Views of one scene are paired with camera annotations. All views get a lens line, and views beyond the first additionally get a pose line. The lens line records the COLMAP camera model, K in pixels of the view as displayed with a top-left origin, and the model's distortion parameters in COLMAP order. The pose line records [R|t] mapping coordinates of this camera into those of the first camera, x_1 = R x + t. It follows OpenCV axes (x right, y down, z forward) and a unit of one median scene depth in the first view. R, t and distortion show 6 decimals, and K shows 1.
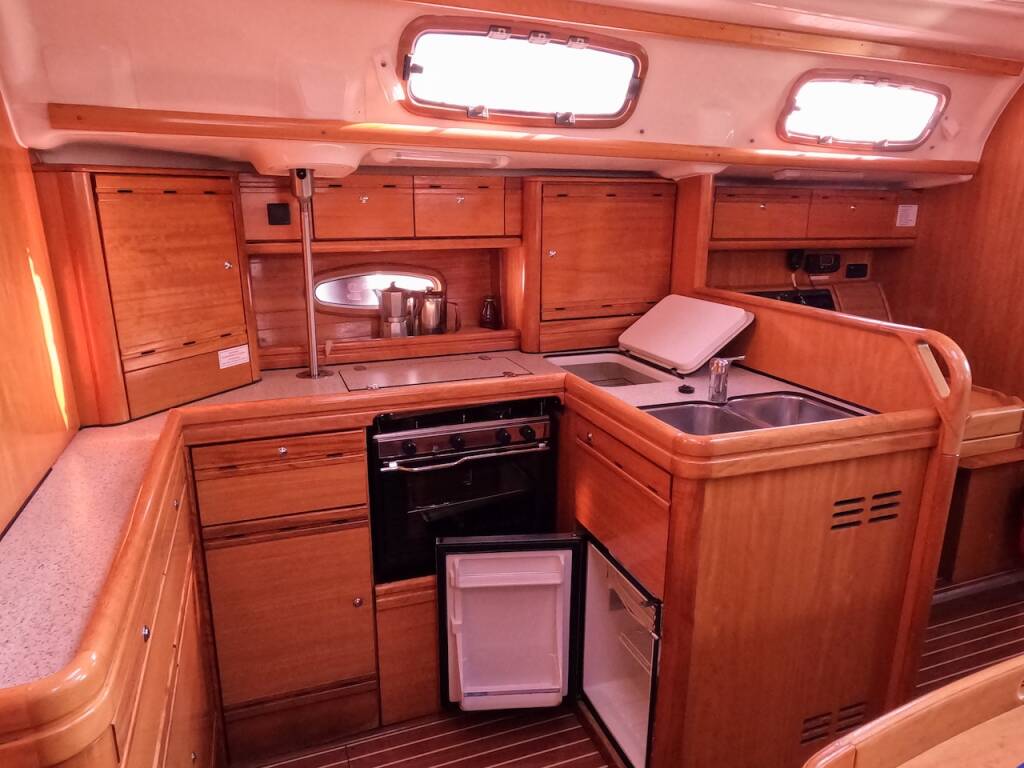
lens RADIAL K [[689.4, 0, 512.0], [0, 689.4, 384.0], [0, 0, 1]] dist [-0.001308, -0.000324]
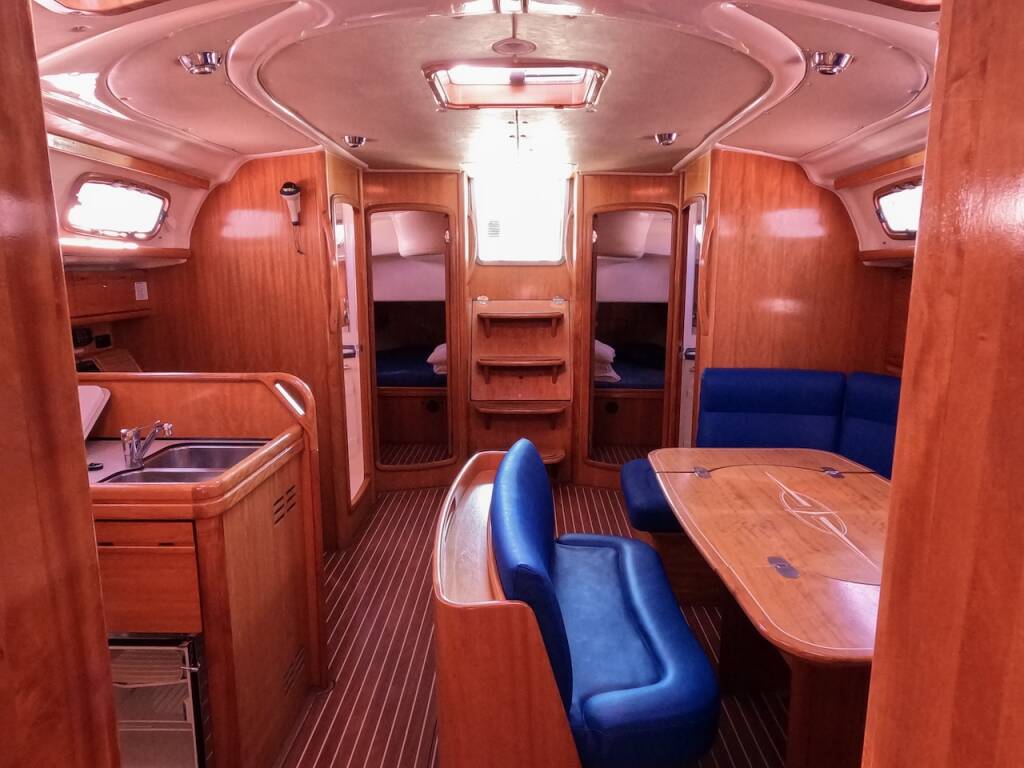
lens RADIAL K [[689.4, 0, 512.0], [0, 689.4, 384.0], [0, 0, 1]] dist [-0.001308, -0.000324]
pose [[0.364993, -0.167807, 0.915762, -0.375262], [0.244593, 0.966354, 0.079591, -0.034841], [-0.898306, 0.194939, 0.393757, -0.009120]]
